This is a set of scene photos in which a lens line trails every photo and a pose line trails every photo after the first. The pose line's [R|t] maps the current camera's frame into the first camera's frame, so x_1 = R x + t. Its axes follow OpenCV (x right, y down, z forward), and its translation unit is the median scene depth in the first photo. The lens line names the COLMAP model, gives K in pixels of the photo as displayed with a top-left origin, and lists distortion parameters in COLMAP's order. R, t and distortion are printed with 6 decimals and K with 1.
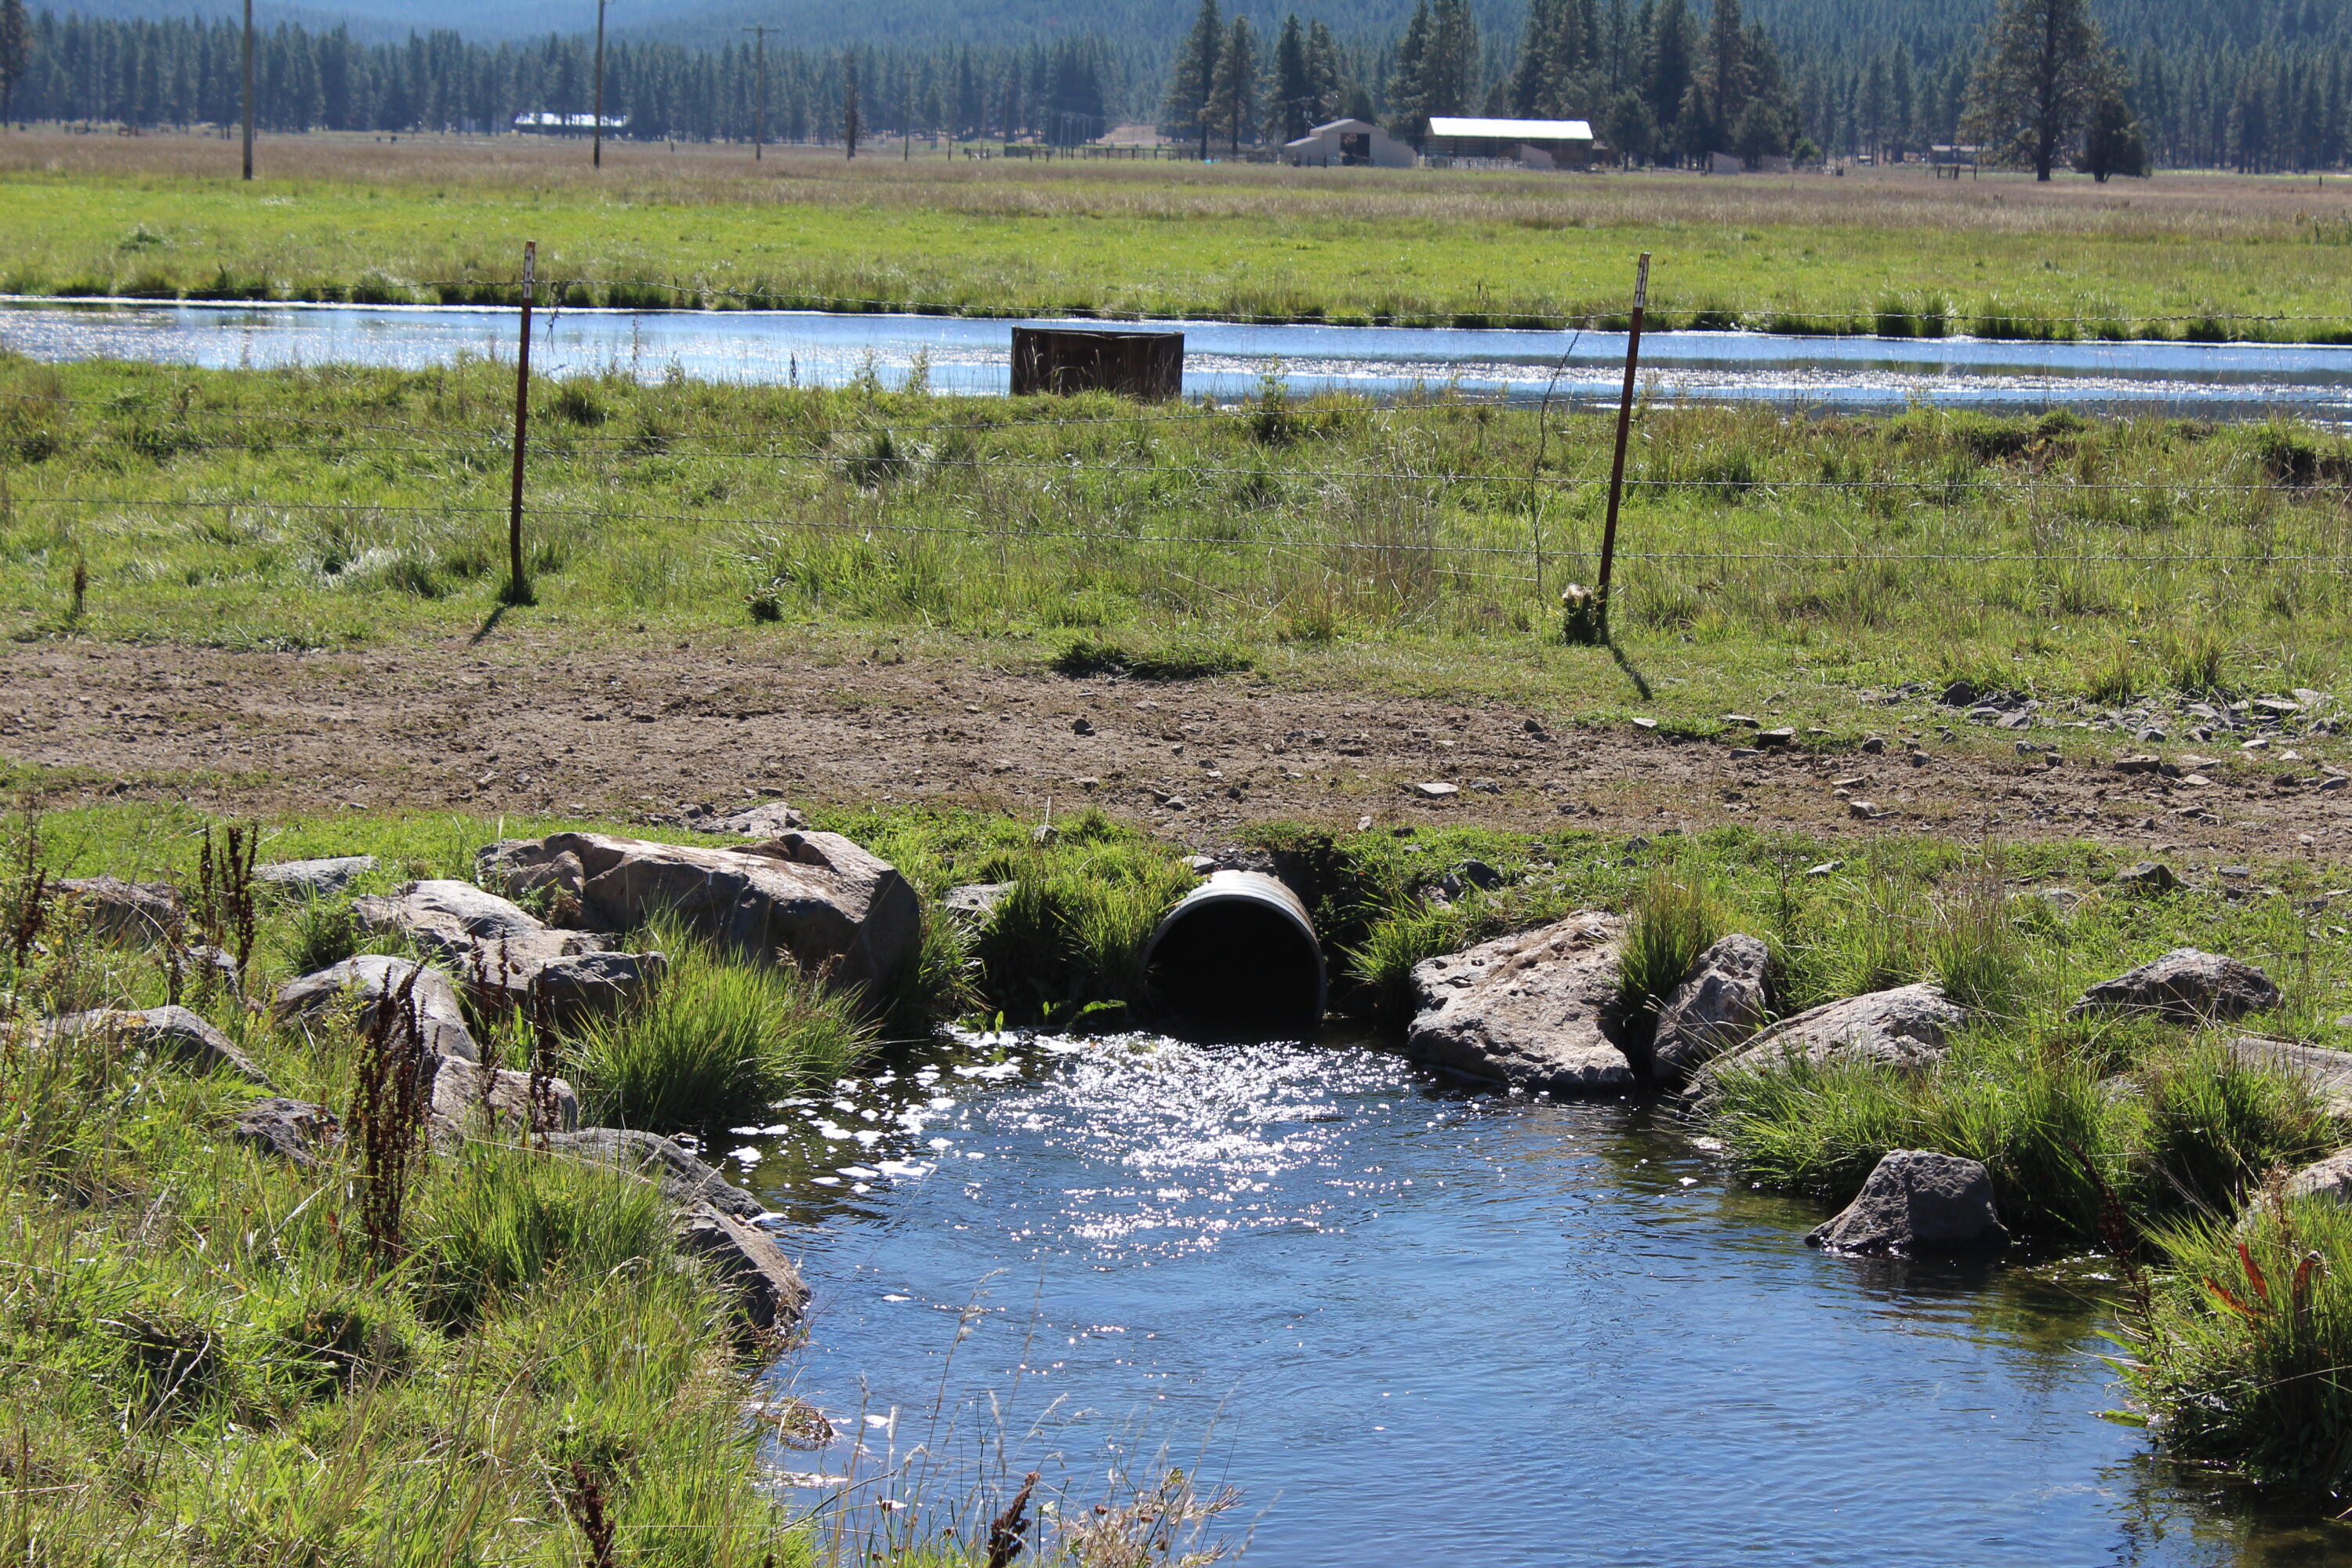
lens RADIAL K [[3627.1, 0, 1176.0], [0, 3627.1, 784.0], [0, 0, 1]] dist [0.009663, 0.087161]
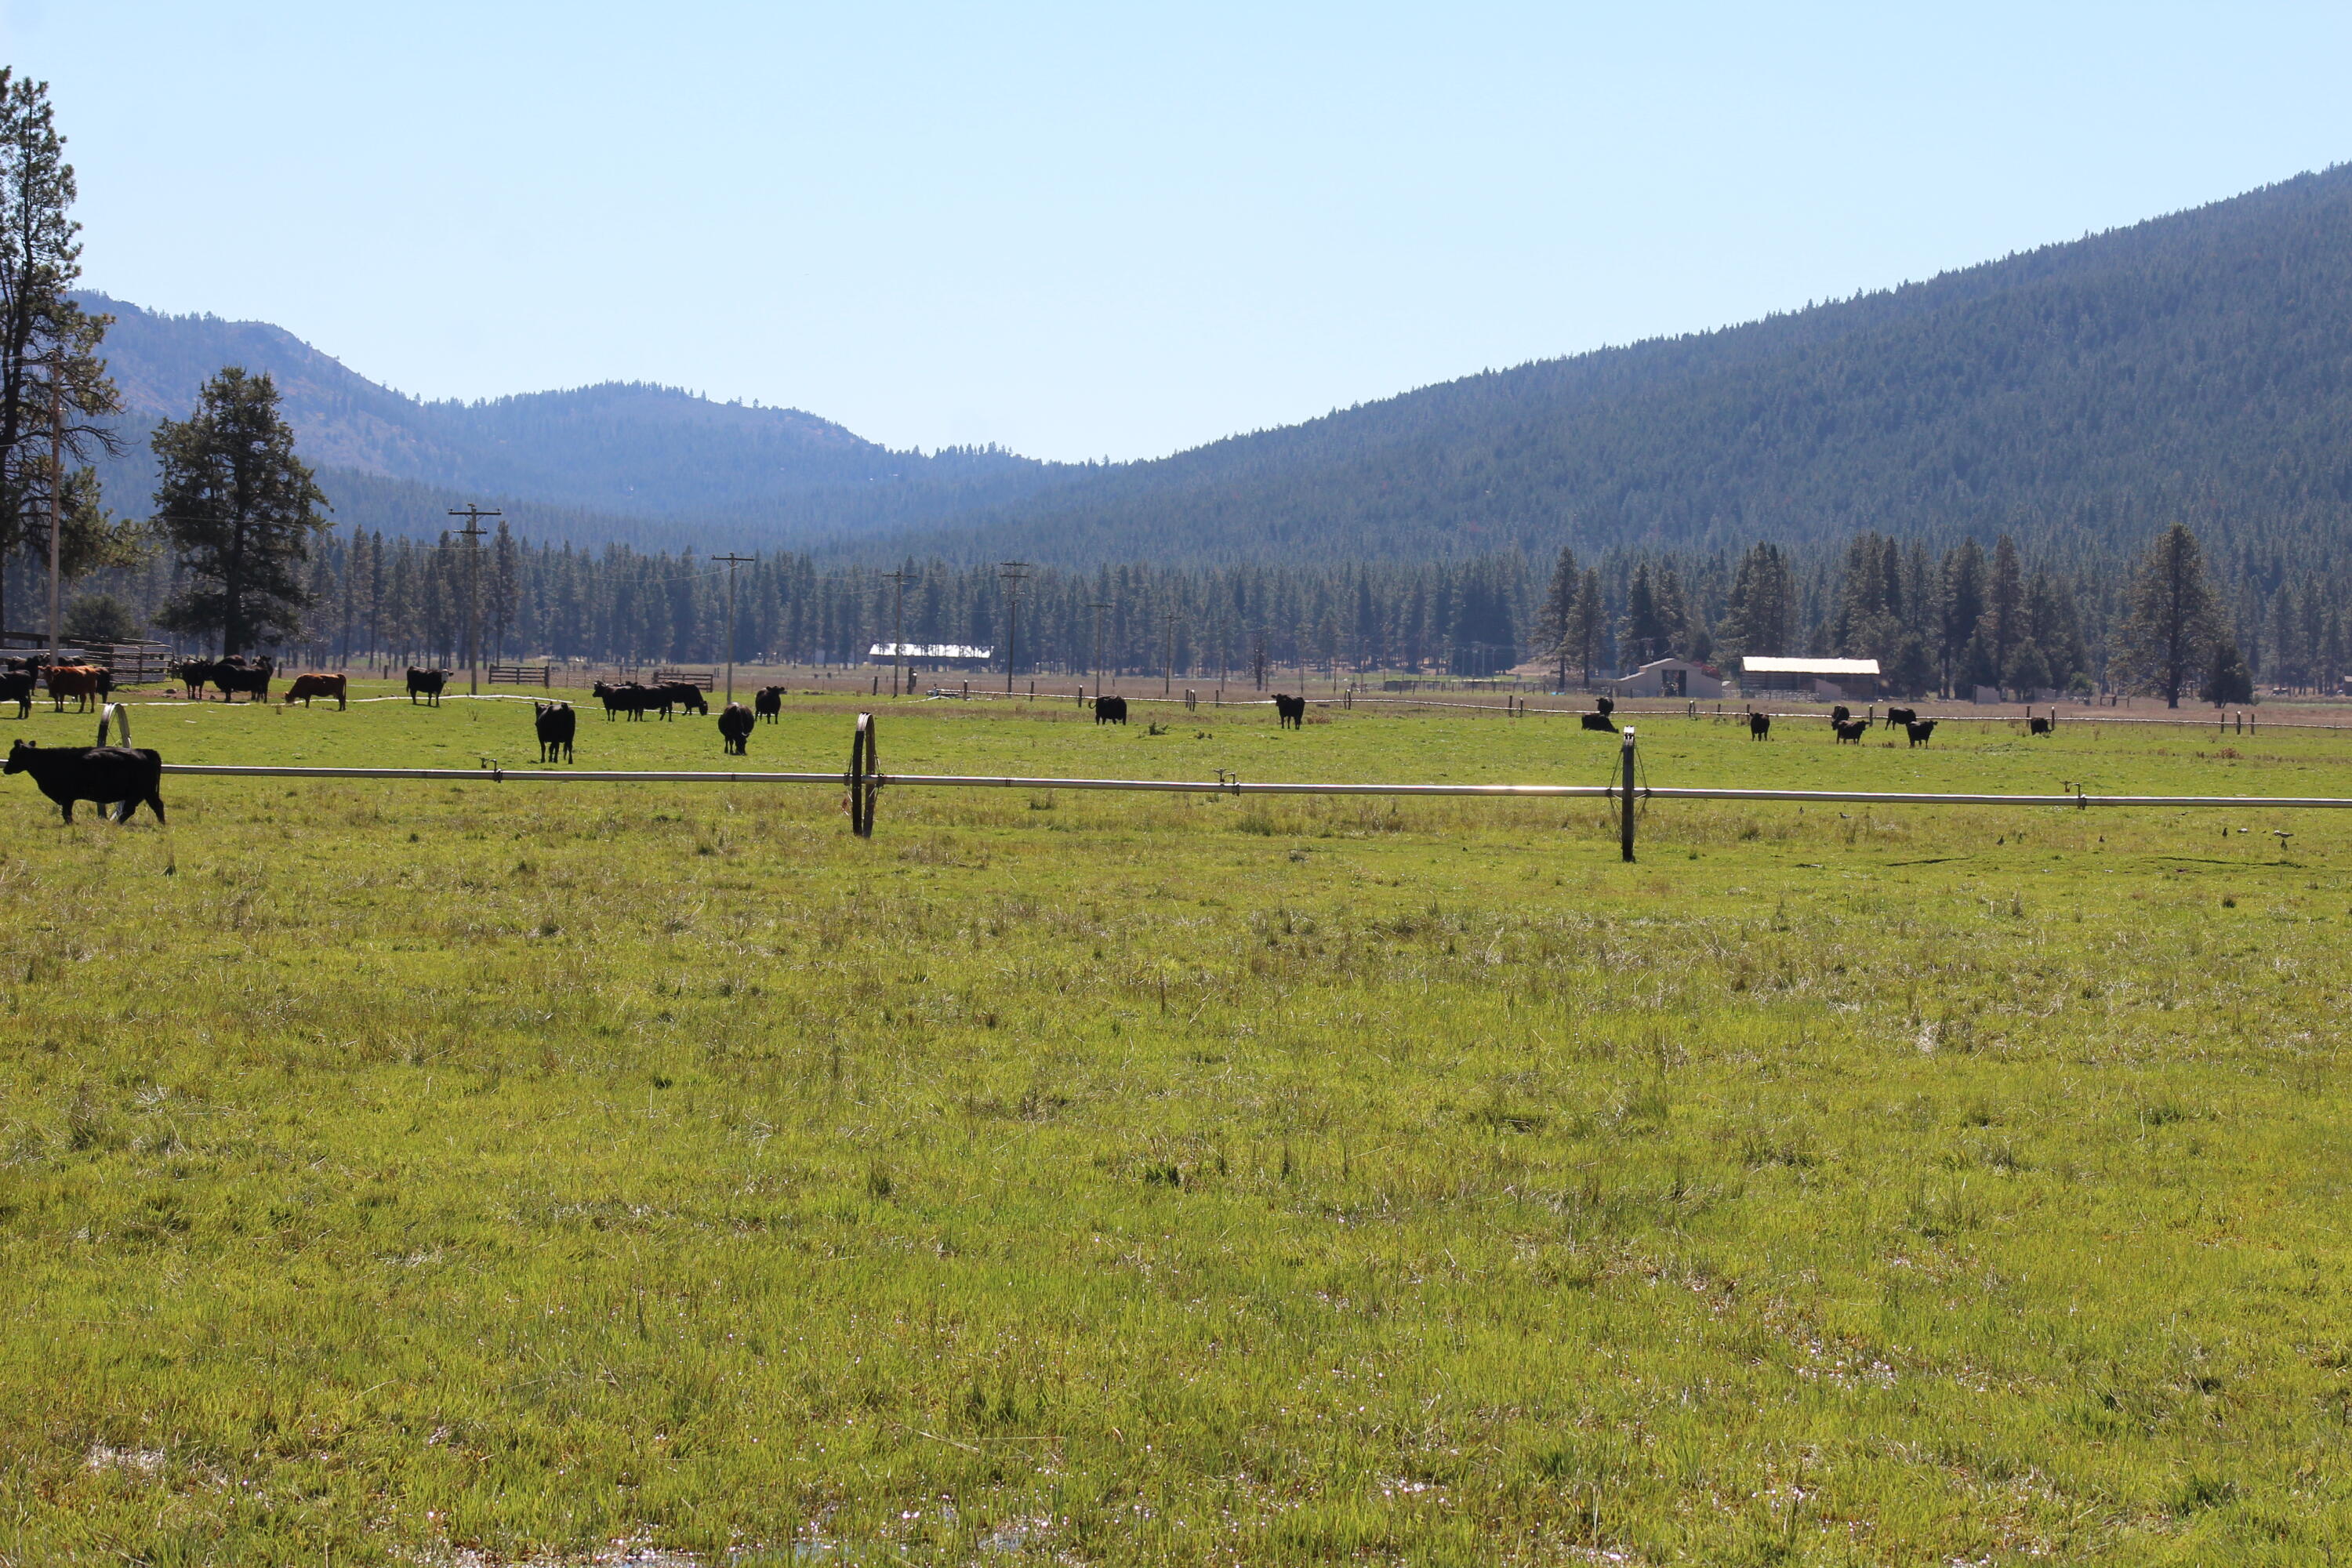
lens RADIAL K [[8085.3, 0, 1176.0], [0, 8085.3, 784.0], [0, 0, 1]] dist [-0.081186, 0.226186]
pose [[0.996077, -0.000288, -0.088485, 0.118751], [-0.013759, 0.987327, -0.158100, 0.273428], [0.087409, 0.158698, 0.983450, -1.582723]]
